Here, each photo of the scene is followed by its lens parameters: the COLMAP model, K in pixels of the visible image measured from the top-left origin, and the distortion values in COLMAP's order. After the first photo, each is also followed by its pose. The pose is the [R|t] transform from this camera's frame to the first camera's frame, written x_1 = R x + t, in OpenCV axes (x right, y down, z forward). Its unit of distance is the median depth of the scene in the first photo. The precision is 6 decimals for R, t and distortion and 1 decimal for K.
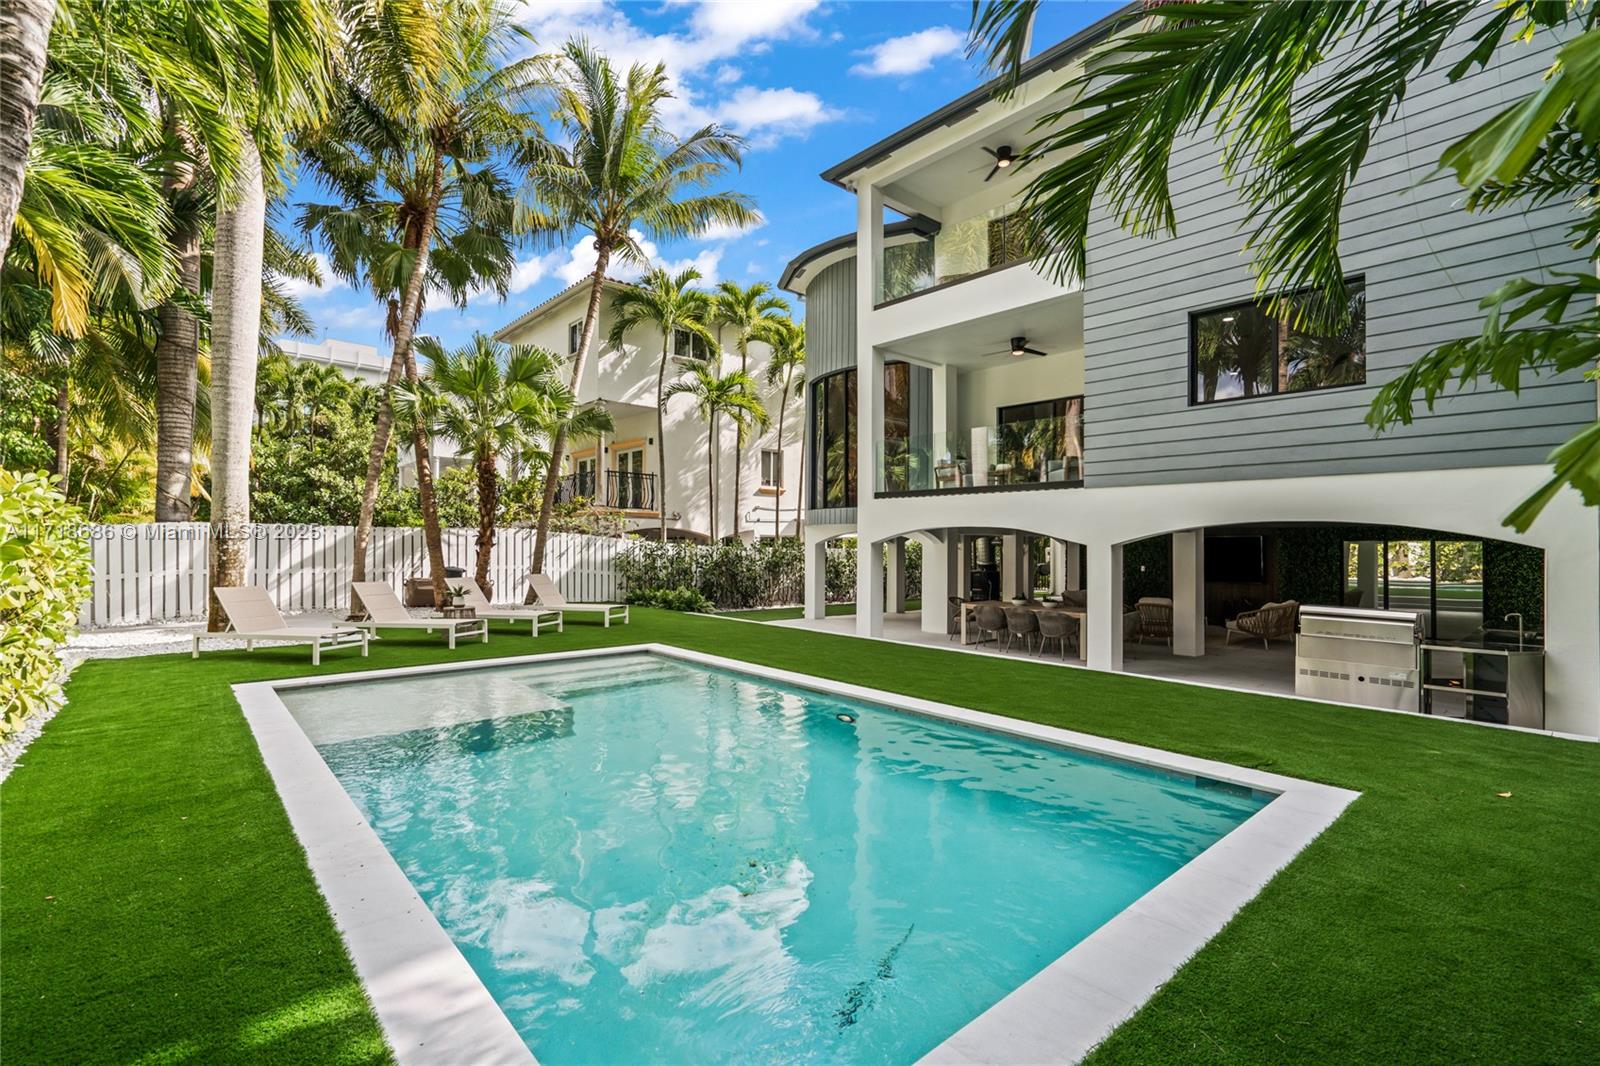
lens RADIAL K [[727.5, 0, 803.6], [0, 727.5, 535.2], [0, 0, 1]] dist [-0.009508, 0.004413]
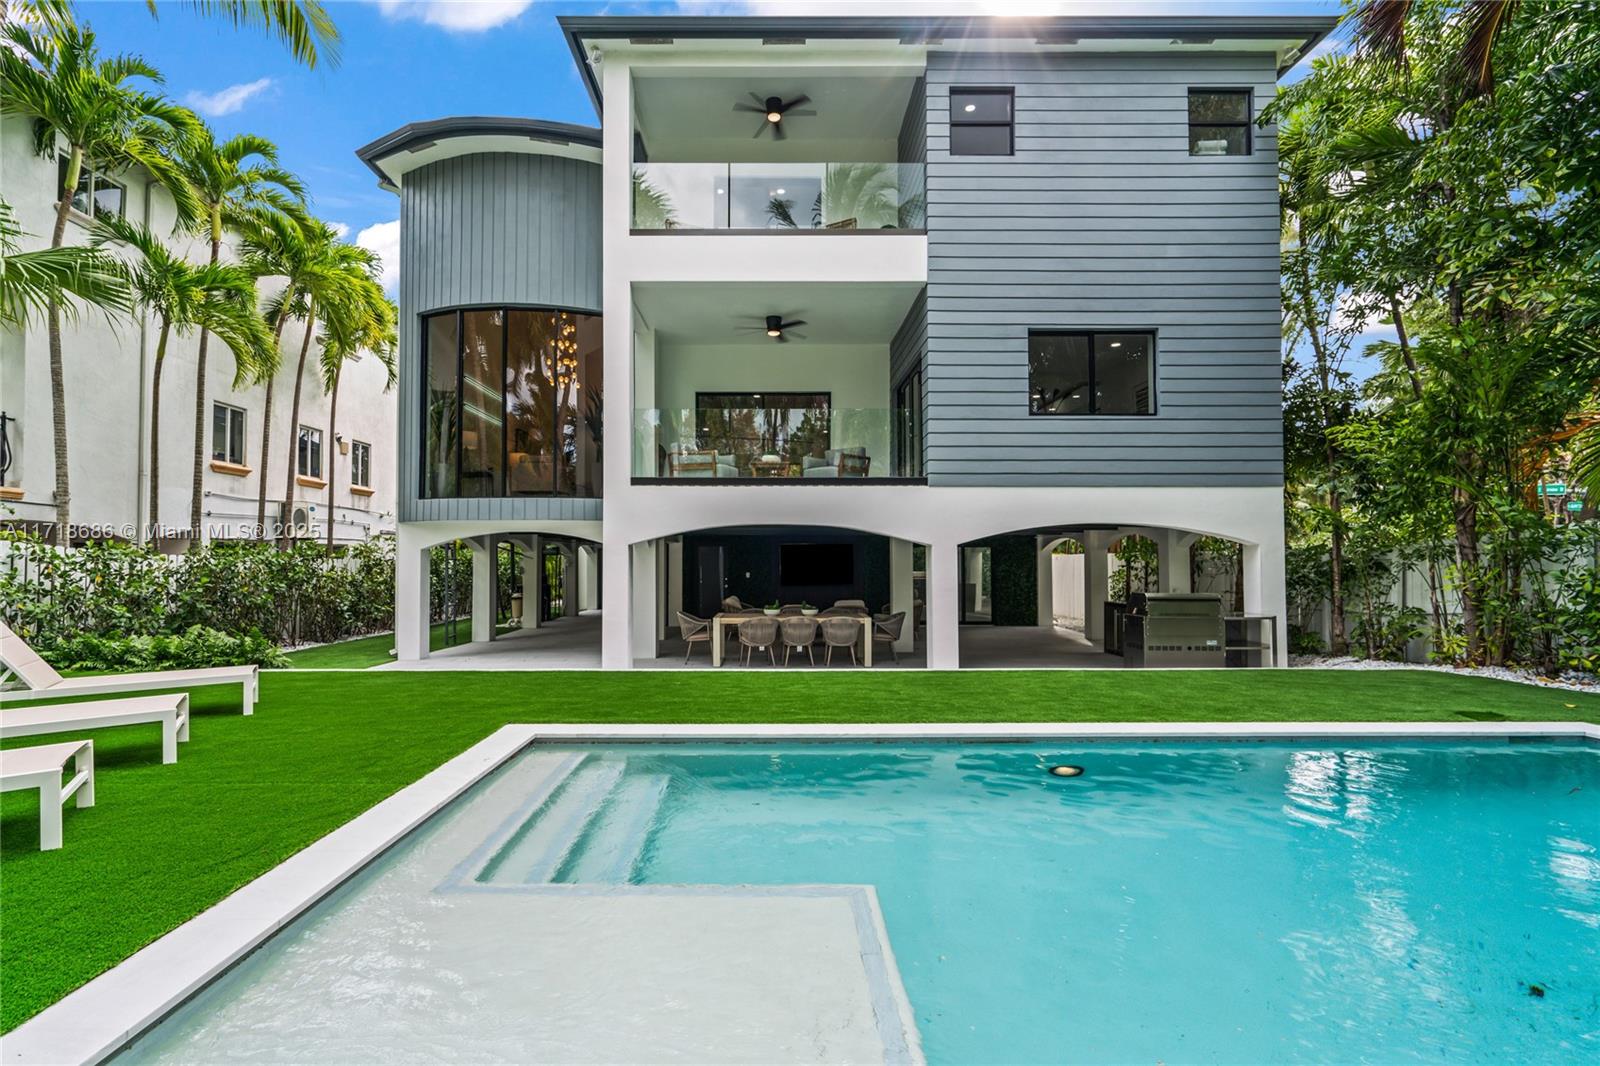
lens RADIAL K [[727.5, 0, 795.7], [0, 727.5, 538.3], [0, 0, 1]] dist [-0.009508, 0.004413]
pose [[0.655732, 0.013378, 0.754875, -0.376666], [-0.000601, 0.999852, -0.017197, 0.017515], [-0.754994, 0.010823, 0.655643, 0.411734]]
